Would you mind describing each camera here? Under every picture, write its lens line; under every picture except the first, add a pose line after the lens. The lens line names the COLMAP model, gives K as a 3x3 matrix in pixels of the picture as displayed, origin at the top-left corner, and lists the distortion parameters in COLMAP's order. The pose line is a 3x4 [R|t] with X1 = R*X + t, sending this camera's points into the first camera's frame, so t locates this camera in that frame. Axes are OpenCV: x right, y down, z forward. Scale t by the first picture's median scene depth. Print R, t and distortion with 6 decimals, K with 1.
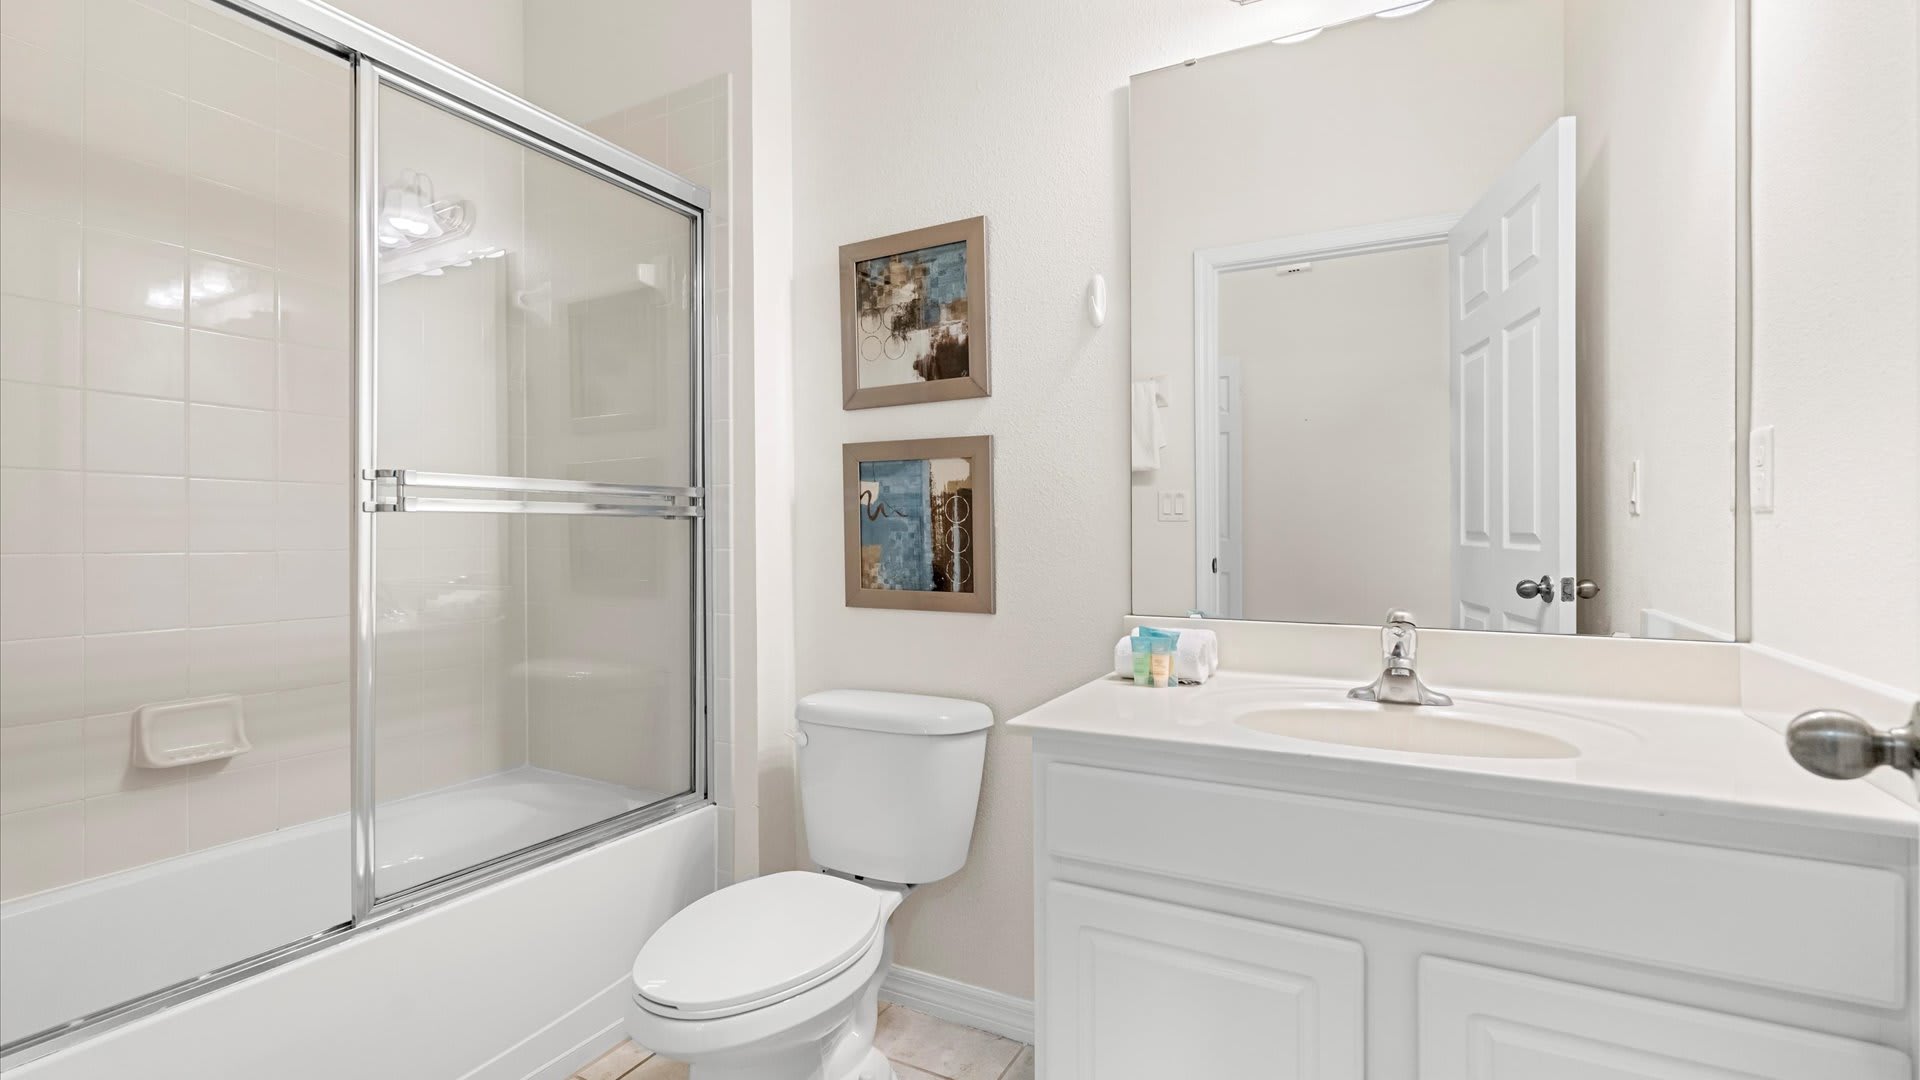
lens RADIAL K [[847.2, 0, 956.7], [0, 847.2, 549.4], [0, 0, 1]] dist [0.000950, 0.000397]
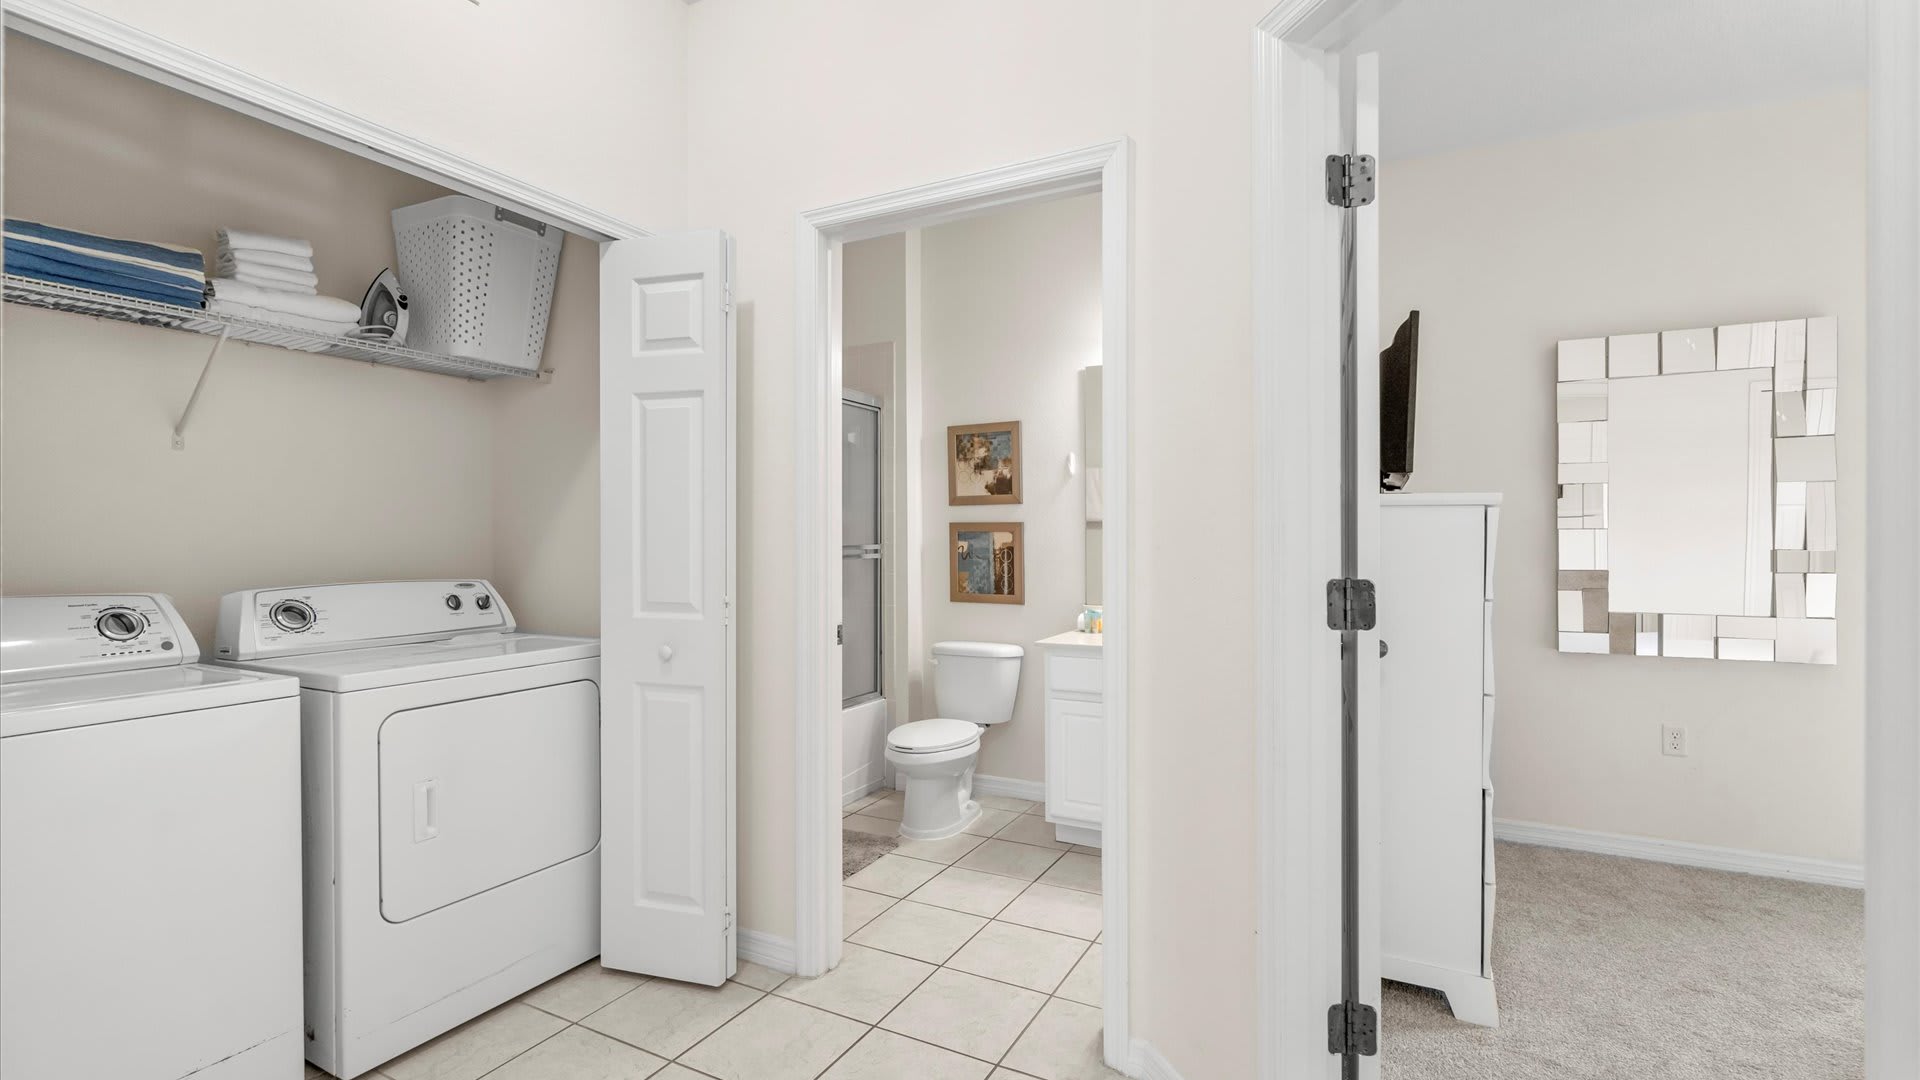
lens RADIAL K [[847.2, 0, 957.5], [0, 847.2, 548.6], [0, 0, 1]] dist [0.000950, 0.000397]
pose [[0.999864, 0.004016, 0.015987, -0.153282], [-0.003893, 0.999963, -0.007676, -0.047430], [-0.016018, 0.007613, 0.999843, -1.113436]]
